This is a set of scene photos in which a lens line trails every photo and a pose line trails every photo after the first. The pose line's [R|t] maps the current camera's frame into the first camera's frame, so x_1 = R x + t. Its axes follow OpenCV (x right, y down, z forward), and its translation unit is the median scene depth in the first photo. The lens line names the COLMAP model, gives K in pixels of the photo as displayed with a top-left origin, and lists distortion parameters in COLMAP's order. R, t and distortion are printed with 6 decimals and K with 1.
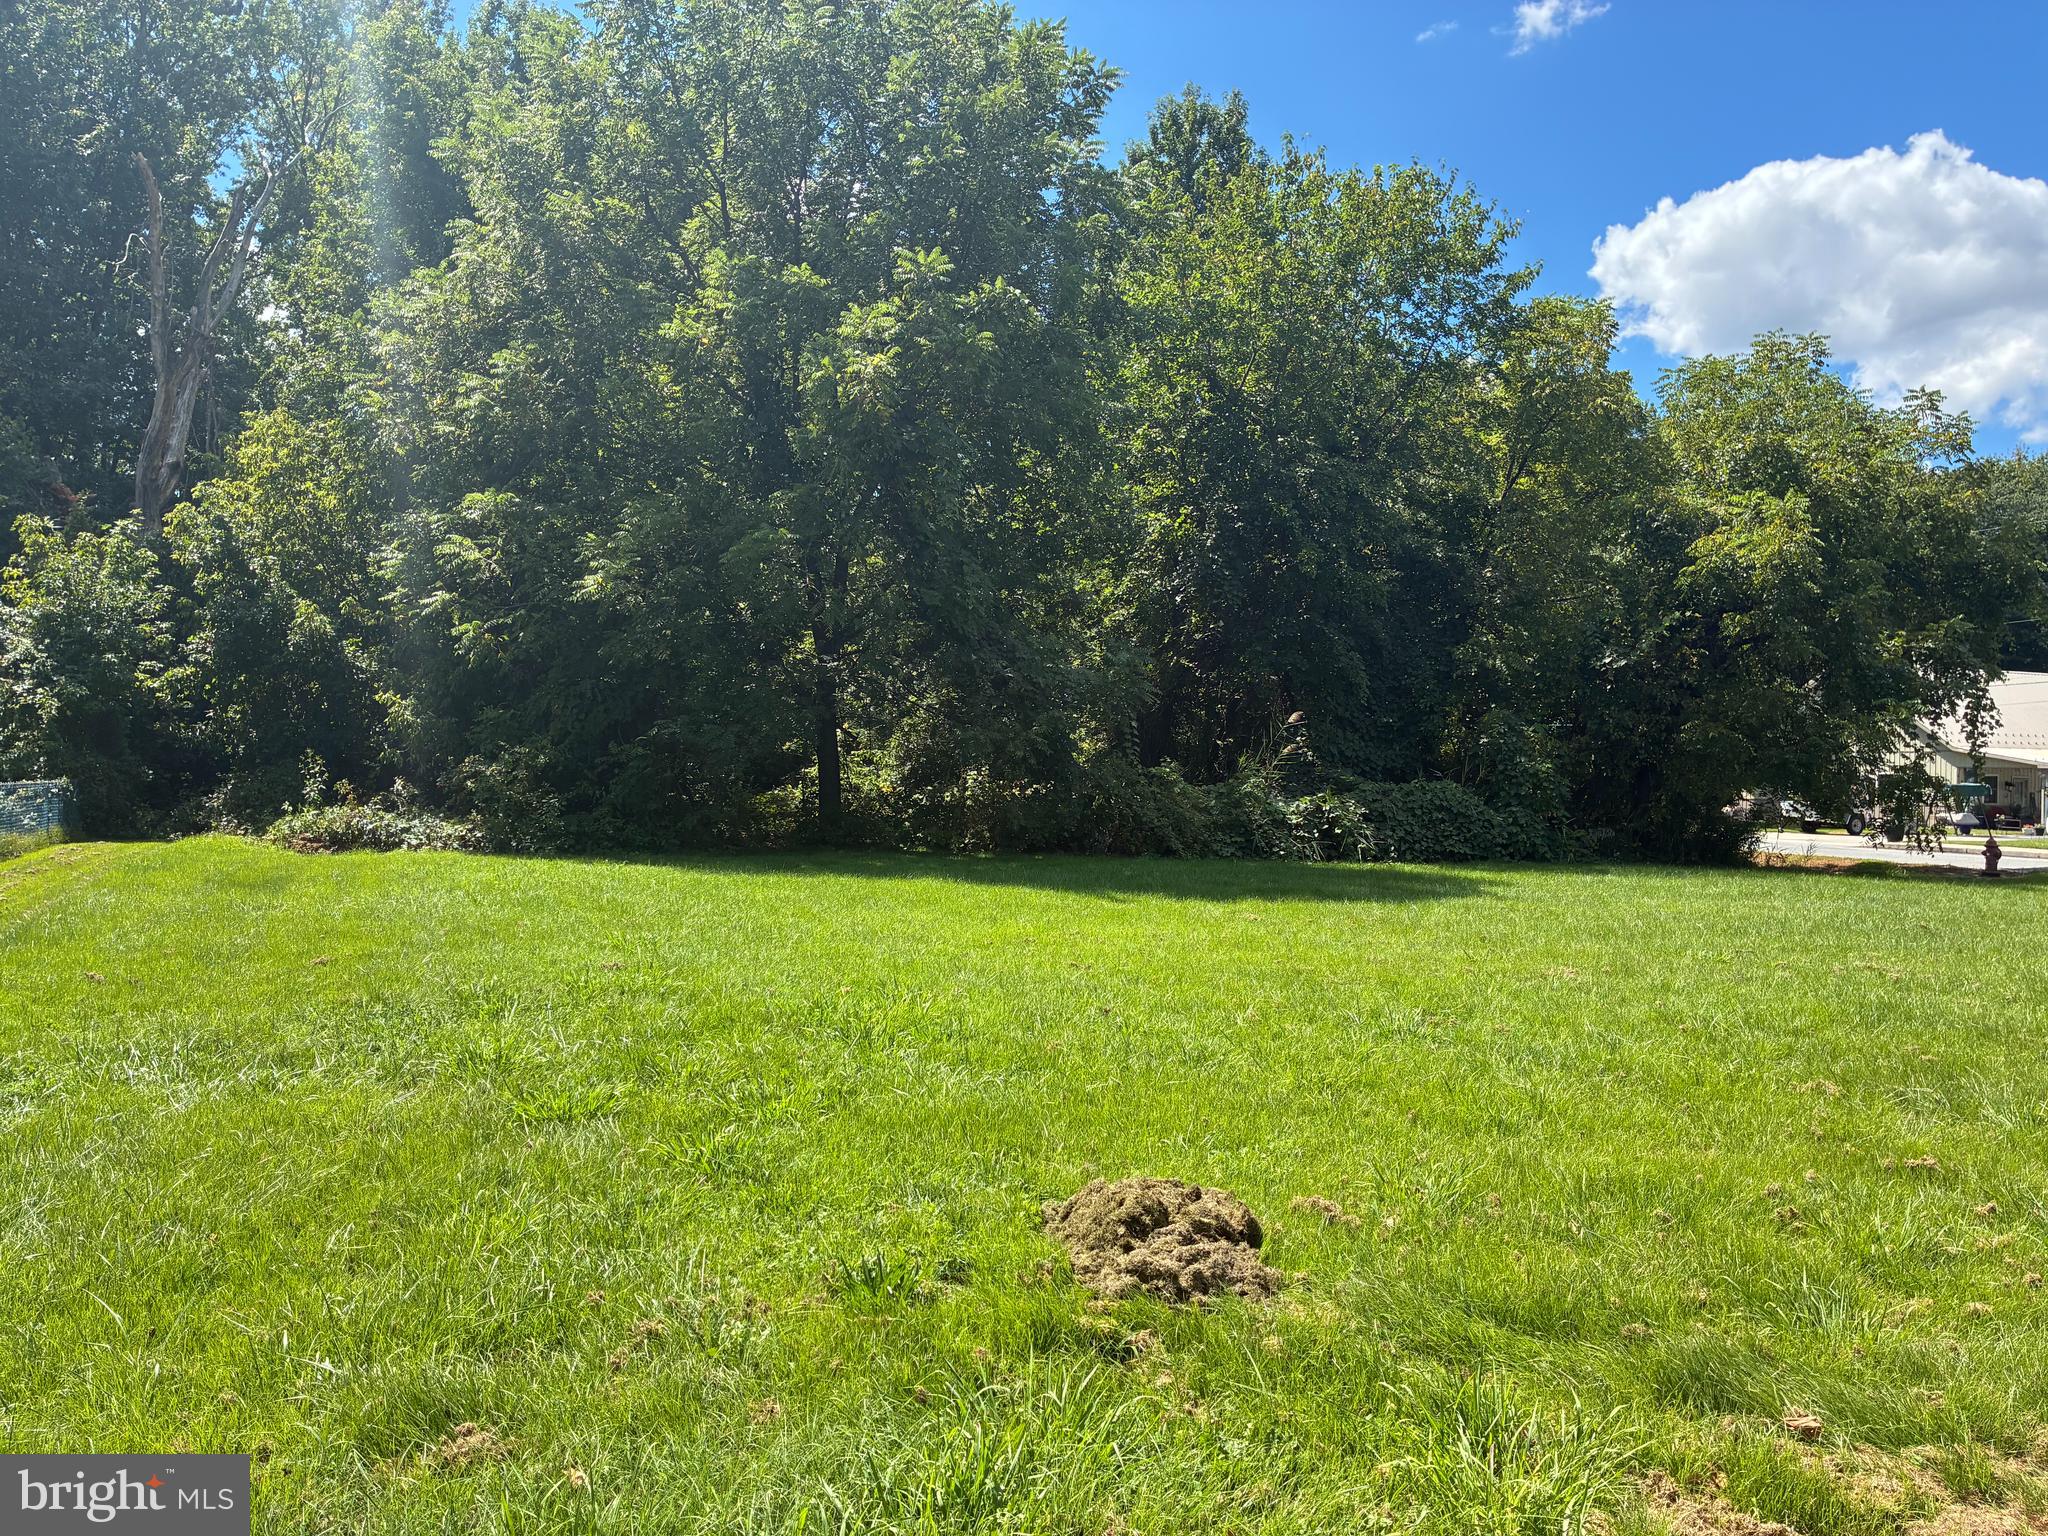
lens RADIAL K [[1568.1, 0, 1024.0], [0, 1568.1, 768.0], [0, 0, 1]] dist [0.075060, -0.061468]
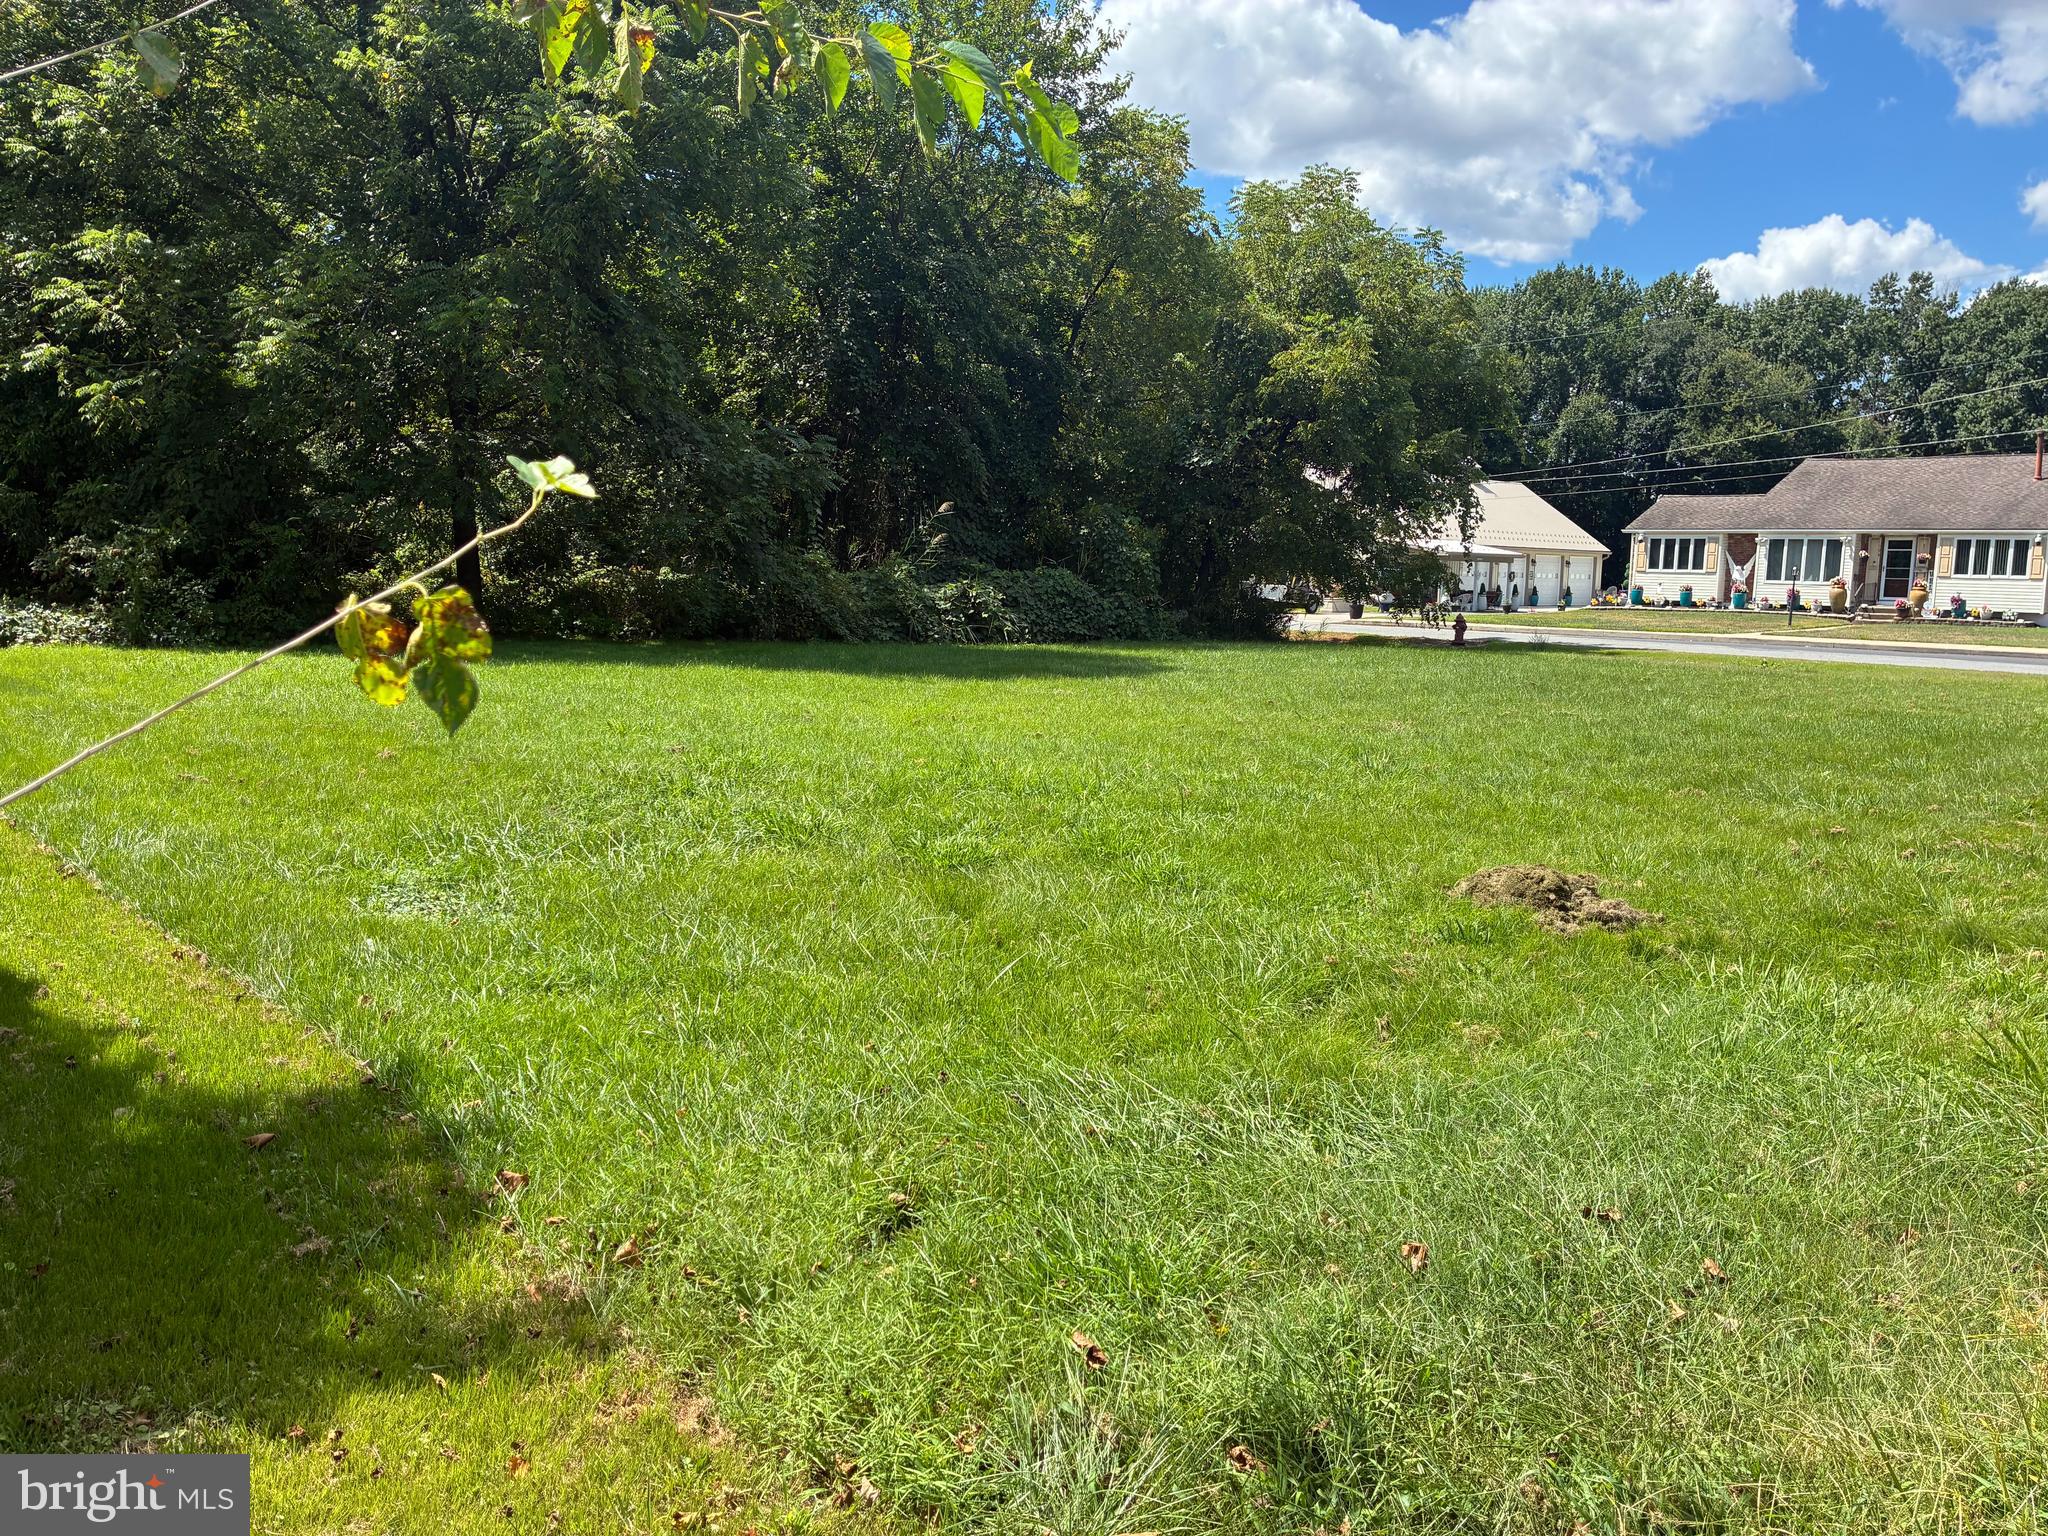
lens RADIAL K [[1557.7, 0, 1024.0], [0, 1557.7, 768.0], [0, 0, 1]] dist [0.062914, -0.075286]
pose [[0.935752, -0.043147, 0.350010, -0.148413], [-0.005827, 0.990460, 0.137677, -0.003415], [-0.352612, -0.130871, 0.926573, -0.012363]]
